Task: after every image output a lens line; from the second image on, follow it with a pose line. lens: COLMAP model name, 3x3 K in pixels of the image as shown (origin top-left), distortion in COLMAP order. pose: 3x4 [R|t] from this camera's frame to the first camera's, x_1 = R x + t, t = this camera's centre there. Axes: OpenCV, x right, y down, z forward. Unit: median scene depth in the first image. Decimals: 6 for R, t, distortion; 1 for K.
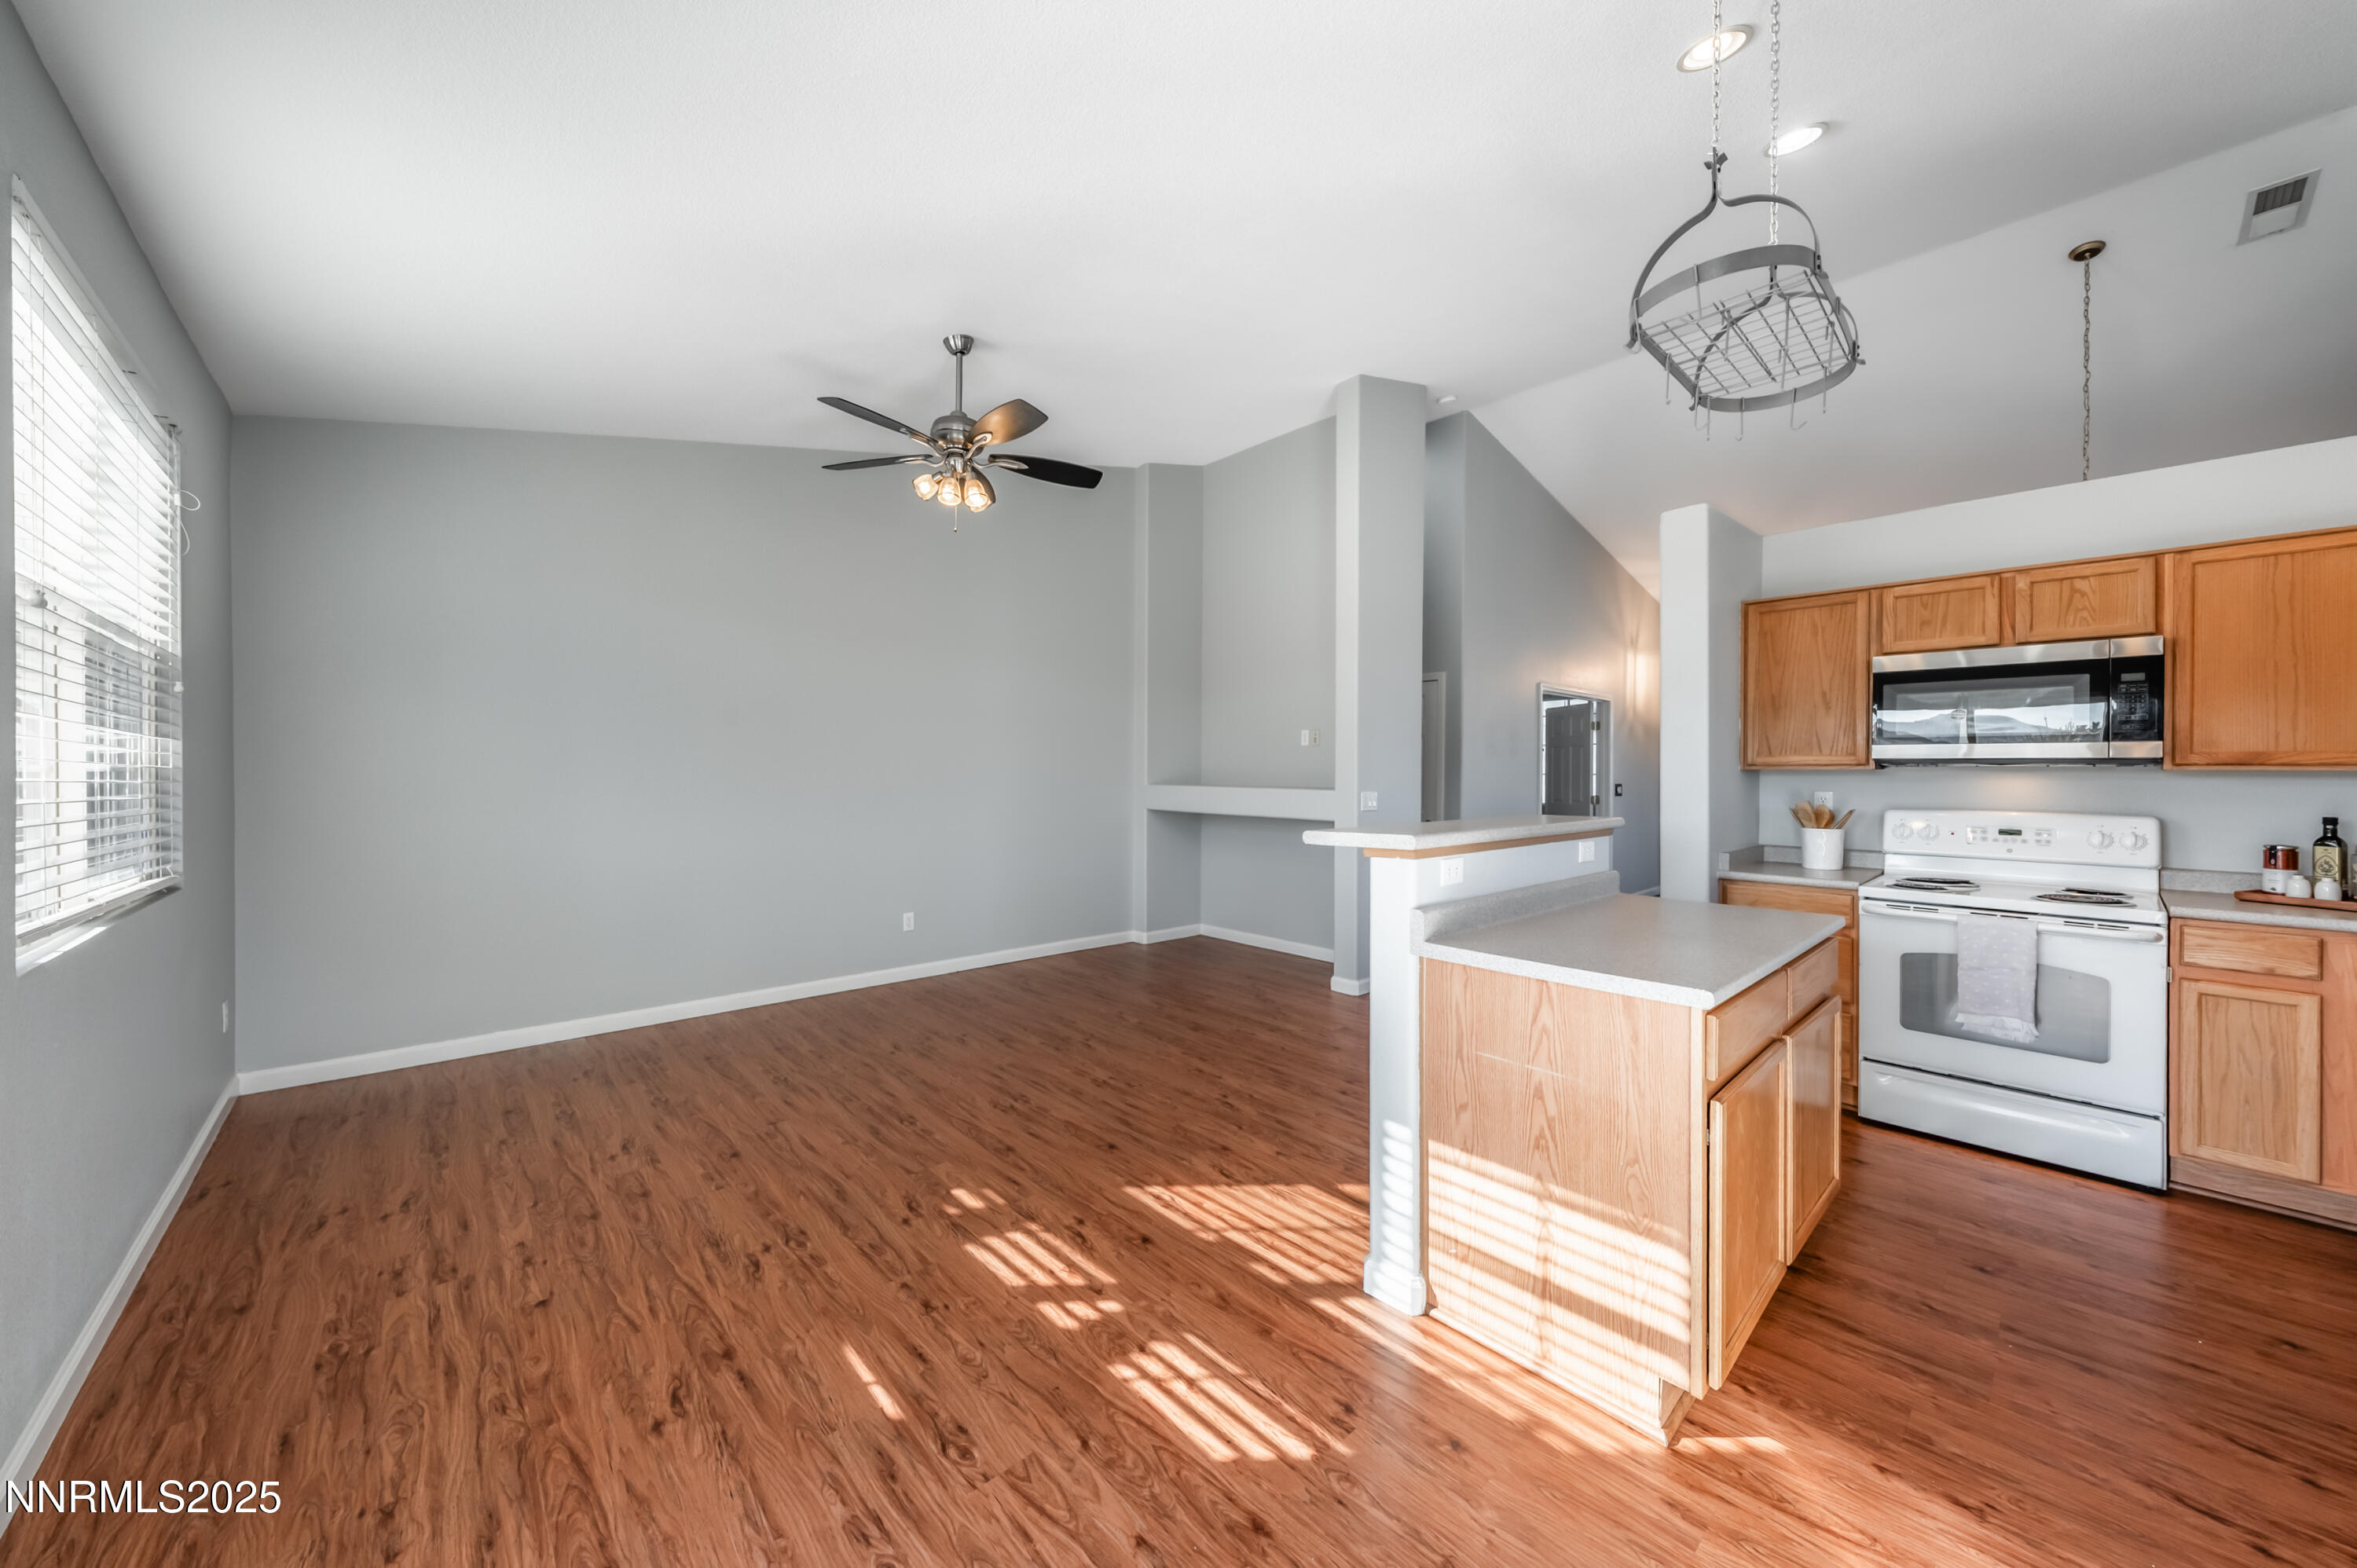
lens RADIAL K [[833.0, 0, 1102.1], [0, 833.0, 779.2], [0, 0, 1]] dist [0.011086, -0.000067]
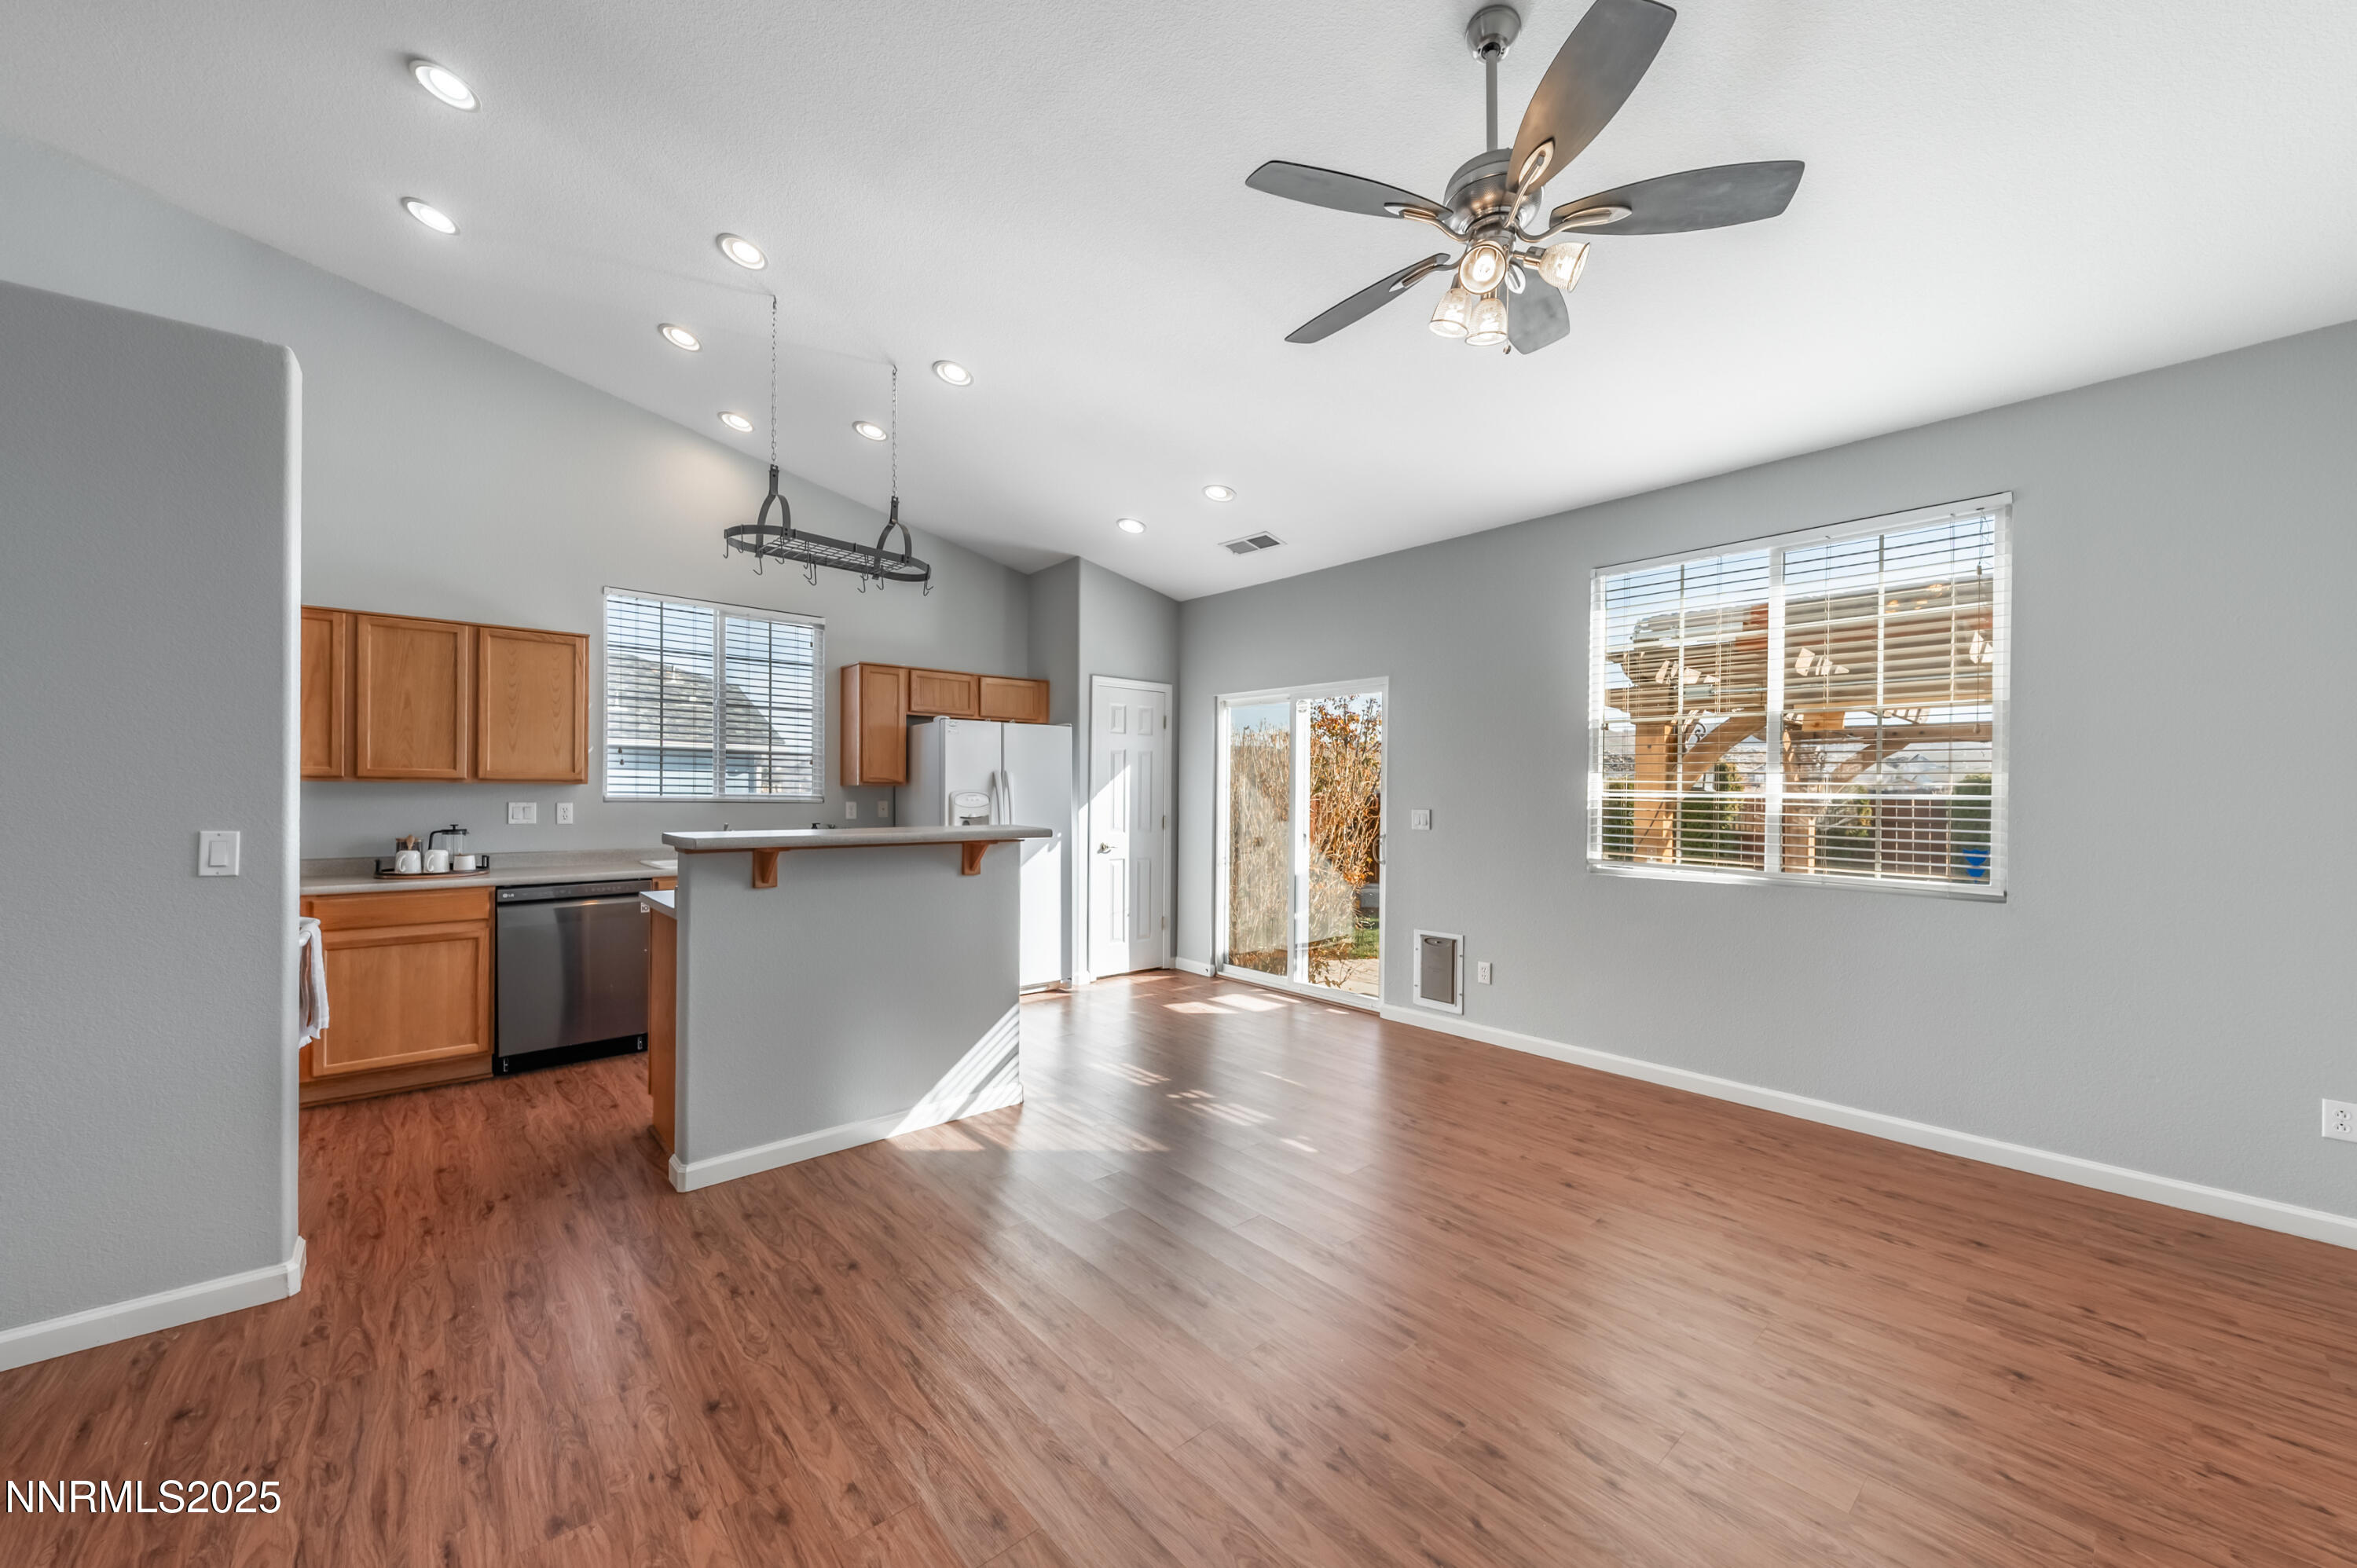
lens RADIAL K [[848.3, 0, 1125.7], [0, 848.3, 792.6], [0, 0, 1]] dist [0.000202, -0.000248]
pose [[-0.999921, -0.011673, -0.004600, 0.093323], [-0.011711, 0.999898, 0.008222, -0.014656], [0.004504, 0.008275, -0.999956, 2.030766]]
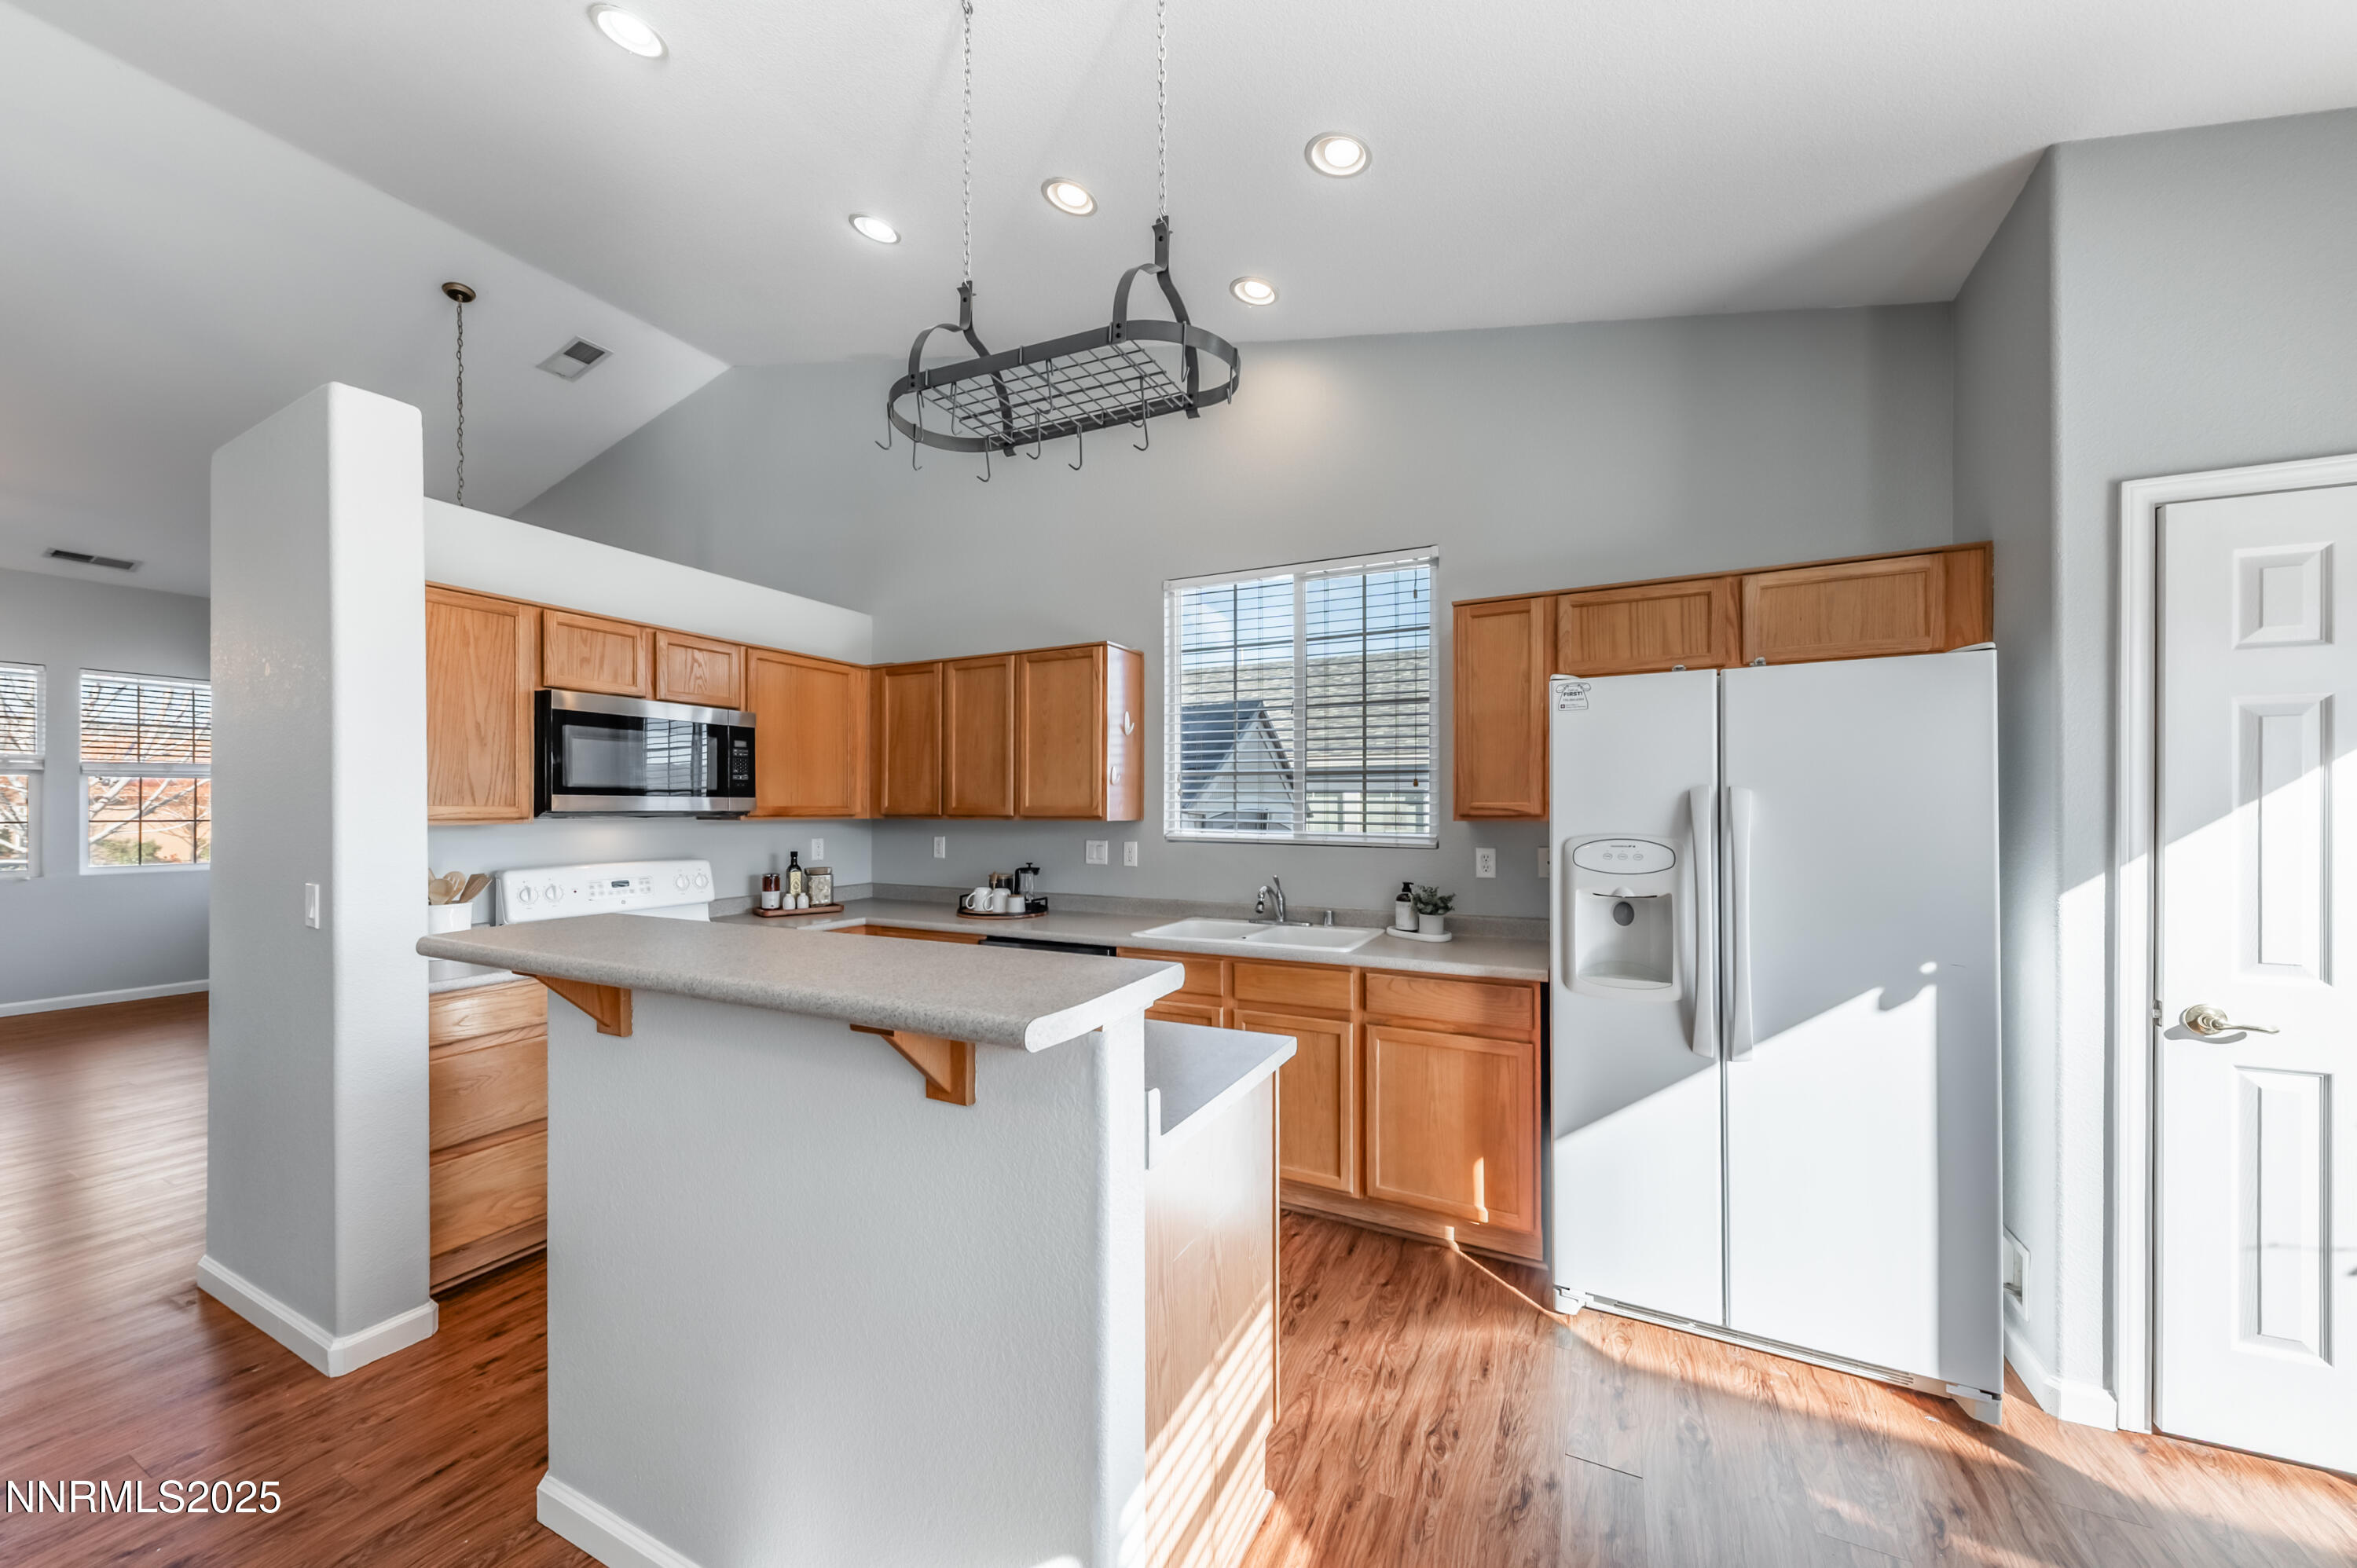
lens RADIAL K [[825.6, 0, 1219.1], [0, 825.6, 801.5], [0, 0, 1]] dist [0.009822, 0.000088]
pose [[-0.420040, 0.001421, 0.907505, -0.133873], [0.006321, 0.999979, 0.001360, -0.035835], [-0.907484, 0.006308, -0.420040, 0.871350]]
